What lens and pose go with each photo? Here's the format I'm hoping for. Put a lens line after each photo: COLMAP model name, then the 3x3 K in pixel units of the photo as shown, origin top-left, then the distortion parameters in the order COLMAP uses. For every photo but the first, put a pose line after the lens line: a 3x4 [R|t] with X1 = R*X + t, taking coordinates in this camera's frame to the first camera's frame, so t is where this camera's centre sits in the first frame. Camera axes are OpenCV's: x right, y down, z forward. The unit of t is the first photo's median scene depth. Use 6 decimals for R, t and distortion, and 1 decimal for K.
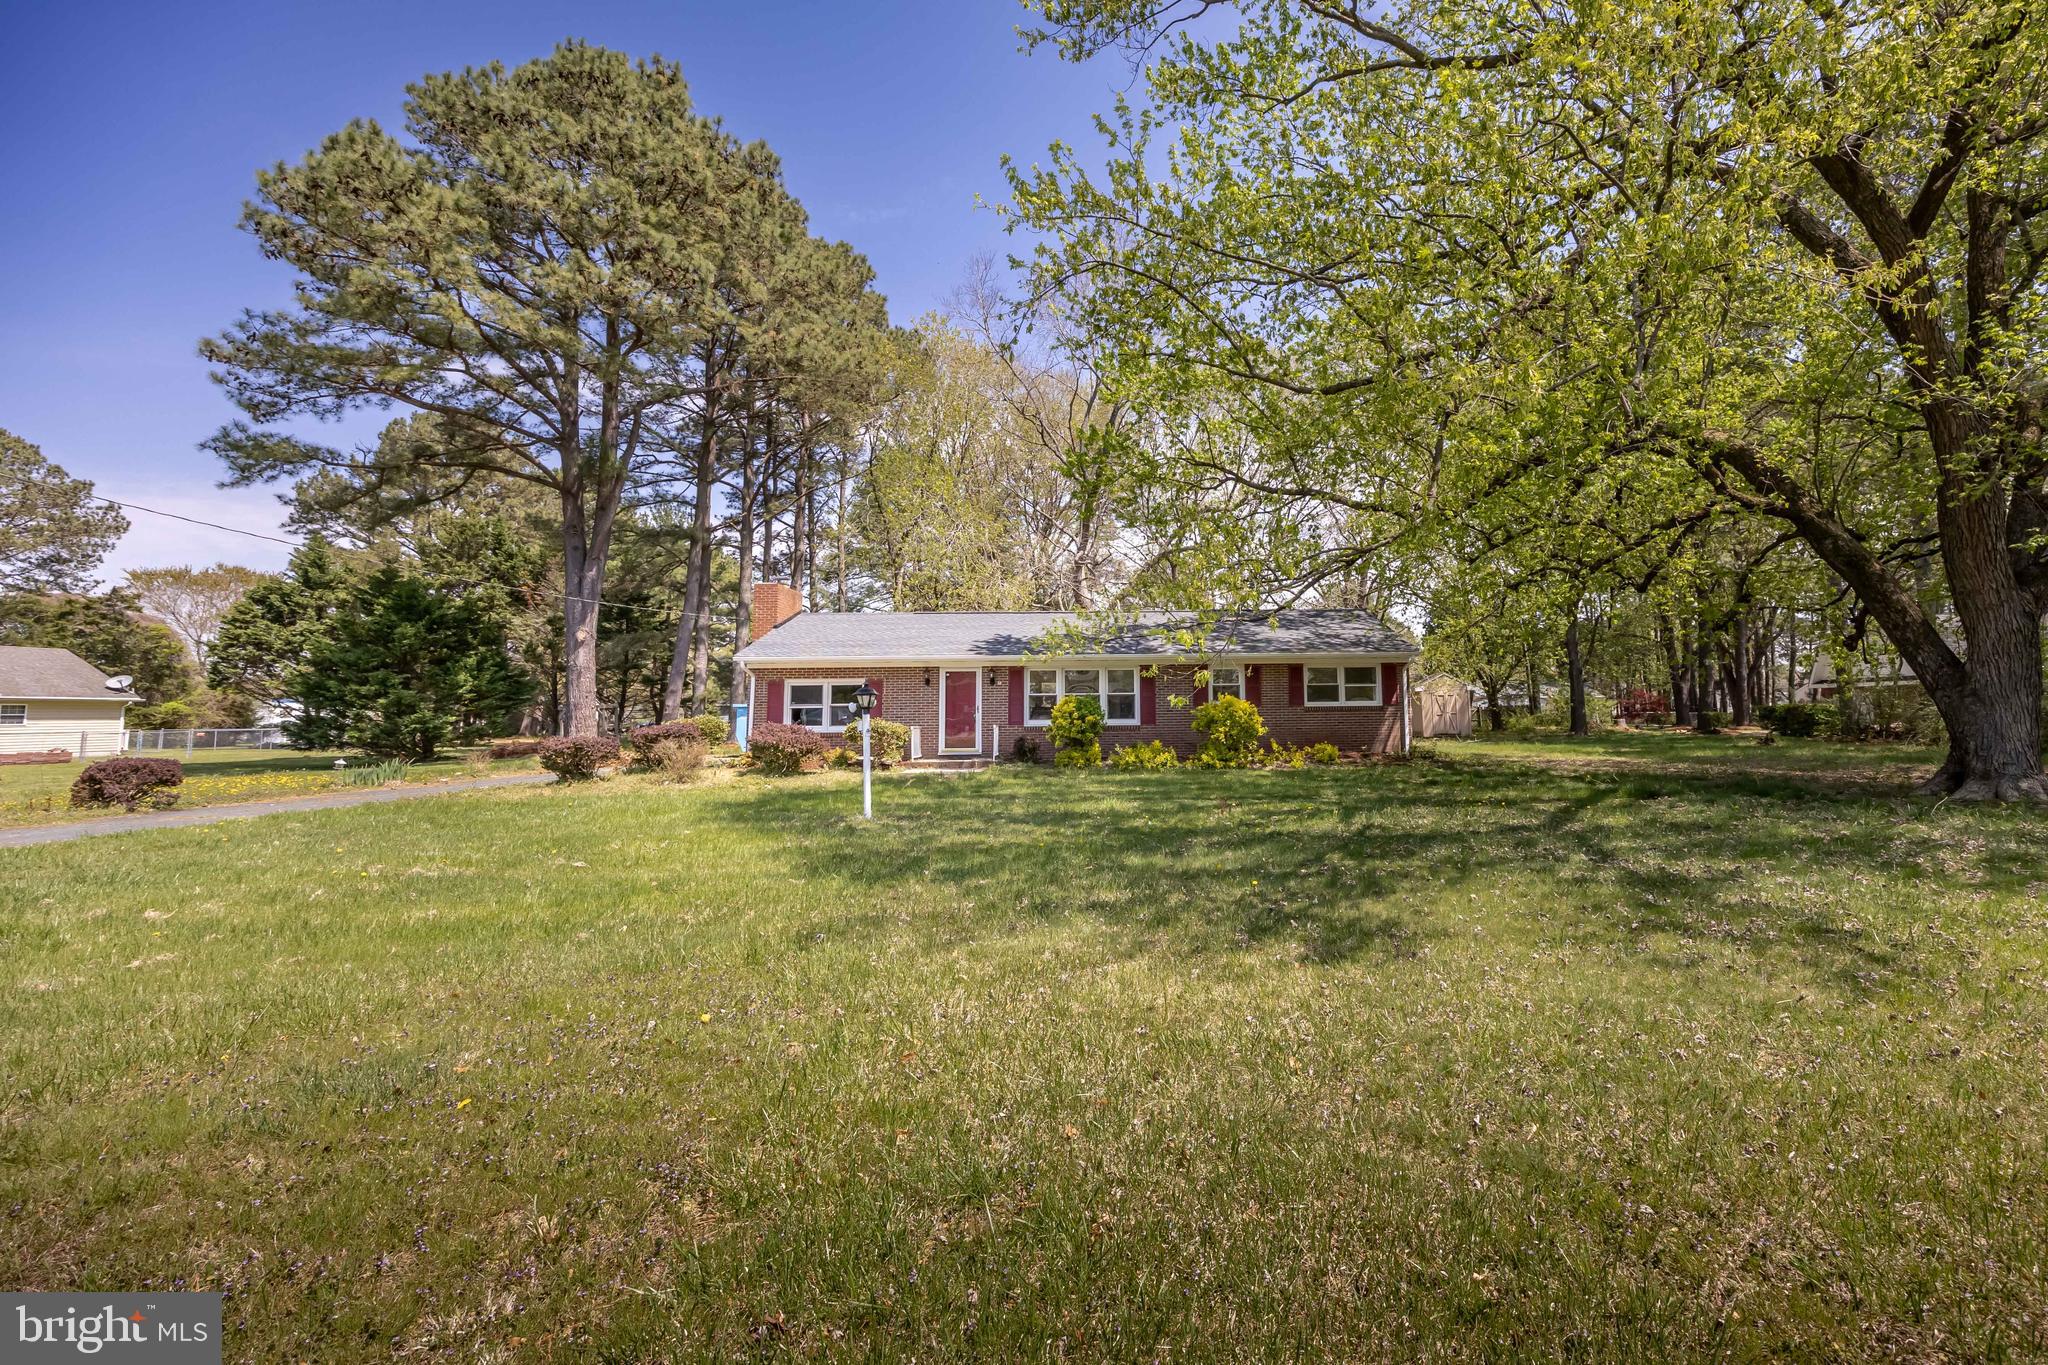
lens RADIAL K [[906.4, 0, 1117.7], [0, 906.4, 637.0], [0, 0, 1]] dist [-0.004182, 0.000602]
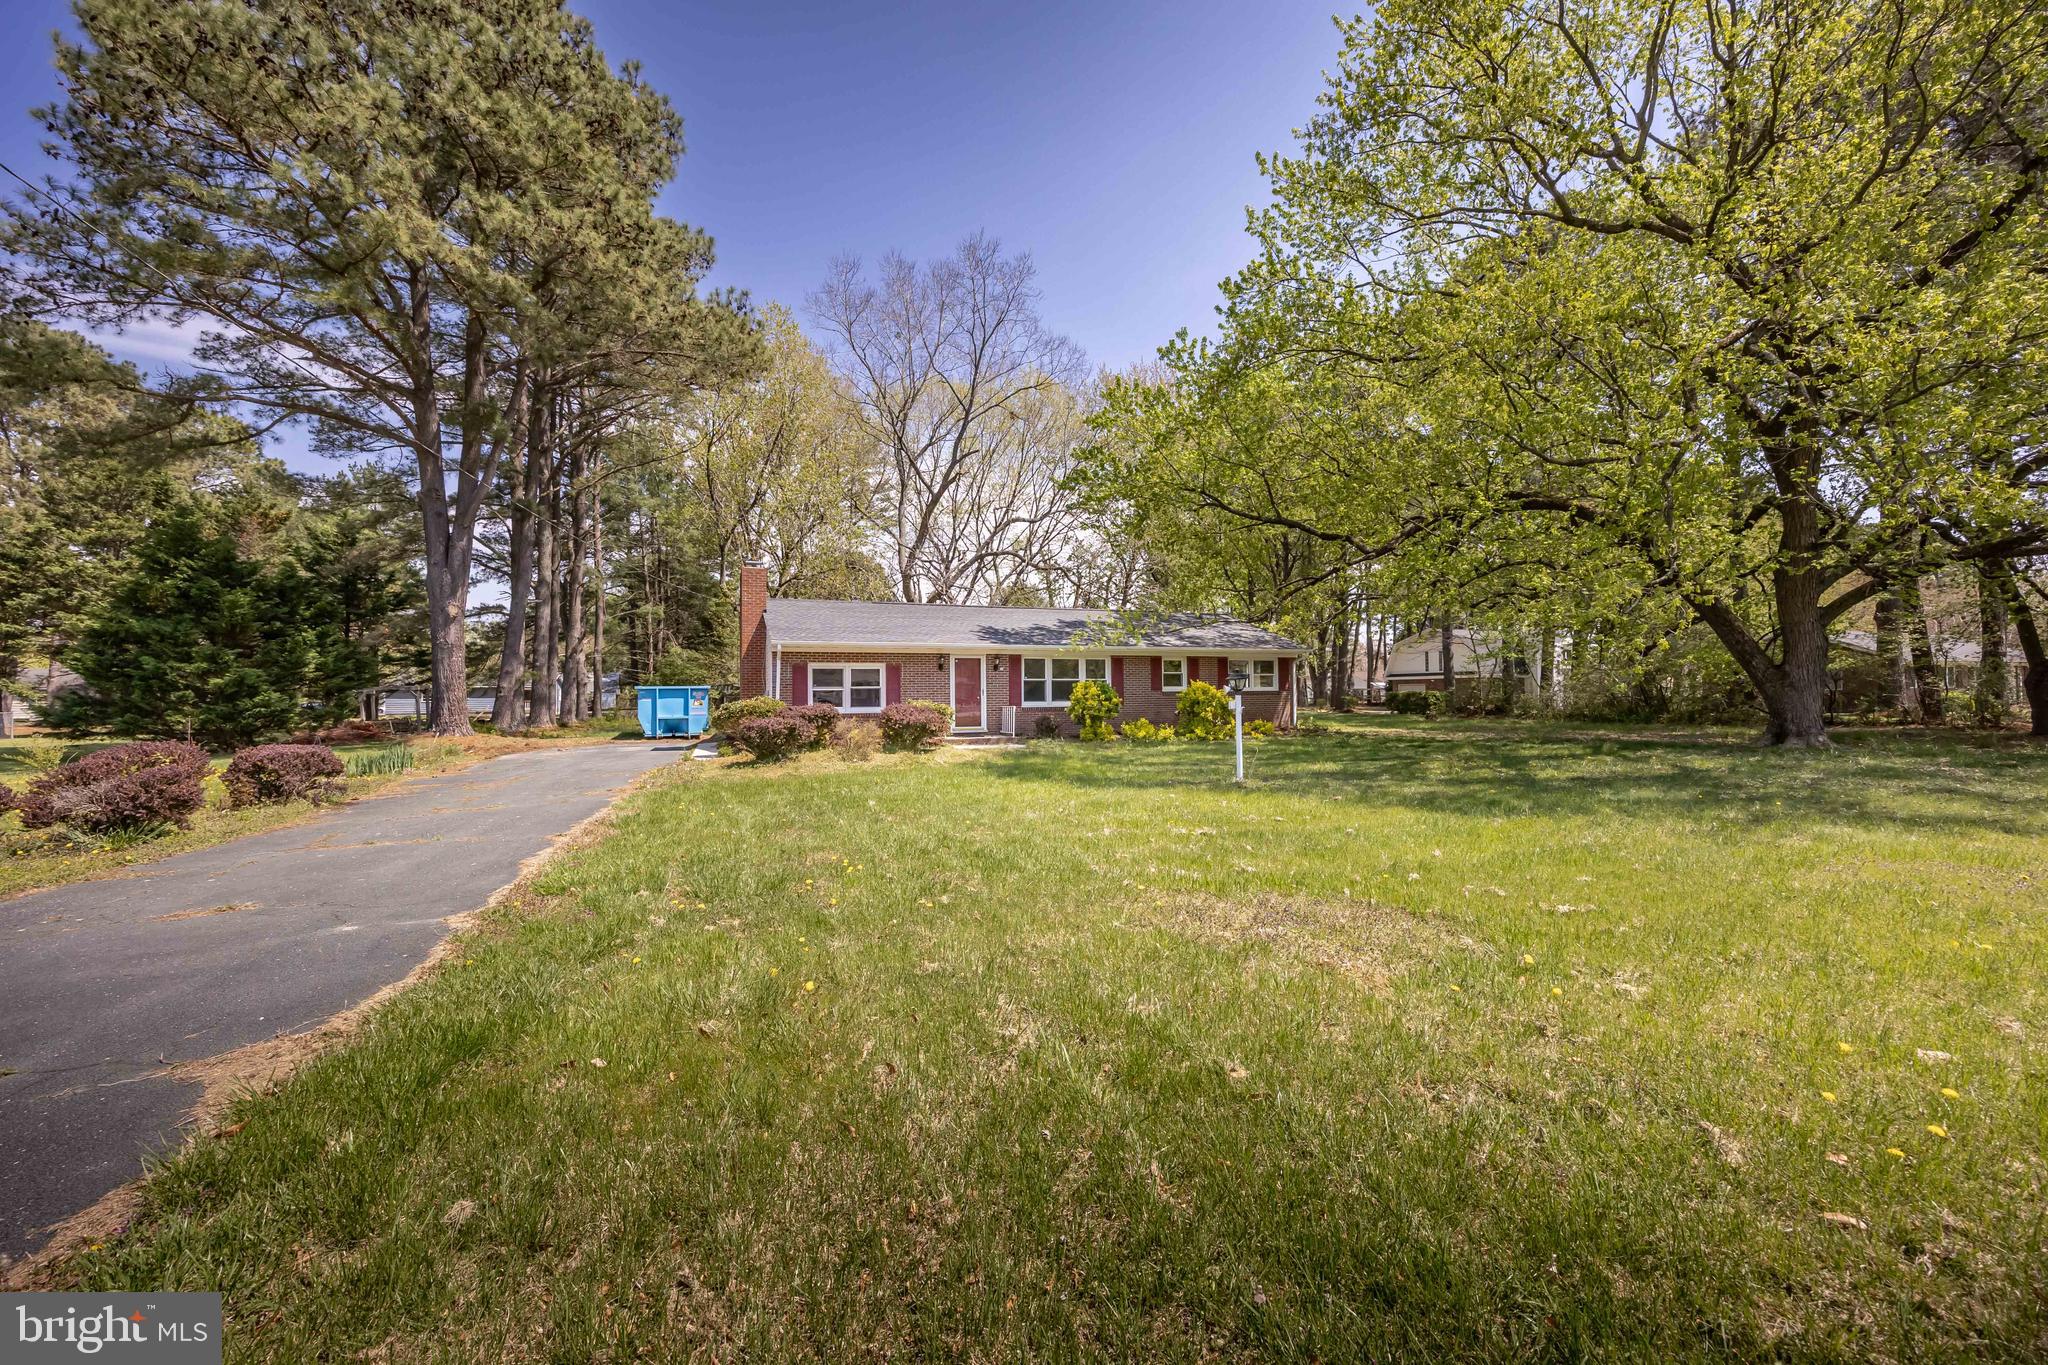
lens RADIAL K [[801.6, 0, 1040.1], [0, 801.6, 674.4], [0, 0, 1]] dist [0.003163, 0.000189]
pose [[0.944113, 0.010902, 0.329441, -0.408553], [-0.028985, 0.998327, 0.050027, 0.005967], [-0.328345, -0.056779, 0.942850, 0.042323]]
